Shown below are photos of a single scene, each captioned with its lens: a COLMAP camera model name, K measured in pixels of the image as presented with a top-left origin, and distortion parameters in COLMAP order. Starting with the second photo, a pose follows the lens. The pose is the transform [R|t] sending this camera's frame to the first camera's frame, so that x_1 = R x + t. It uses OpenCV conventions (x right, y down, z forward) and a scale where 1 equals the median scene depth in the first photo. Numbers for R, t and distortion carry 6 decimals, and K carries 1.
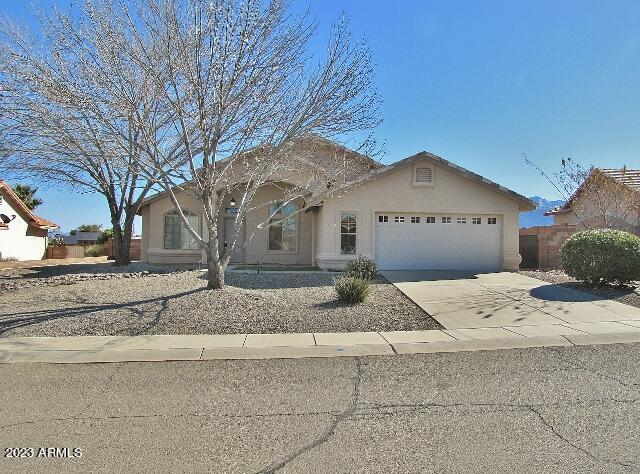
lens RADIAL K [[539.2, 0, 322.8], [0, 539.2, 239.5], [0, 0, 1]] dist [-0.155117, 0.101571]
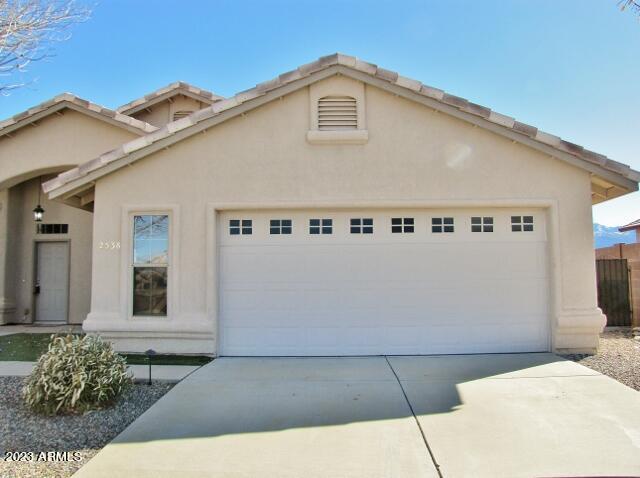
lens RADIAL K [[539.2, 0, 321.1], [0, 539.2, 232.3], [0, 0, 1]] dist [-0.155117, 0.101571]
pose [[0.994882, -0.027686, -0.097174, 0.211760], [0.019356, 0.996138, -0.085639, 0.001578], [0.099170, 0.083320, 0.991576, 0.609480]]
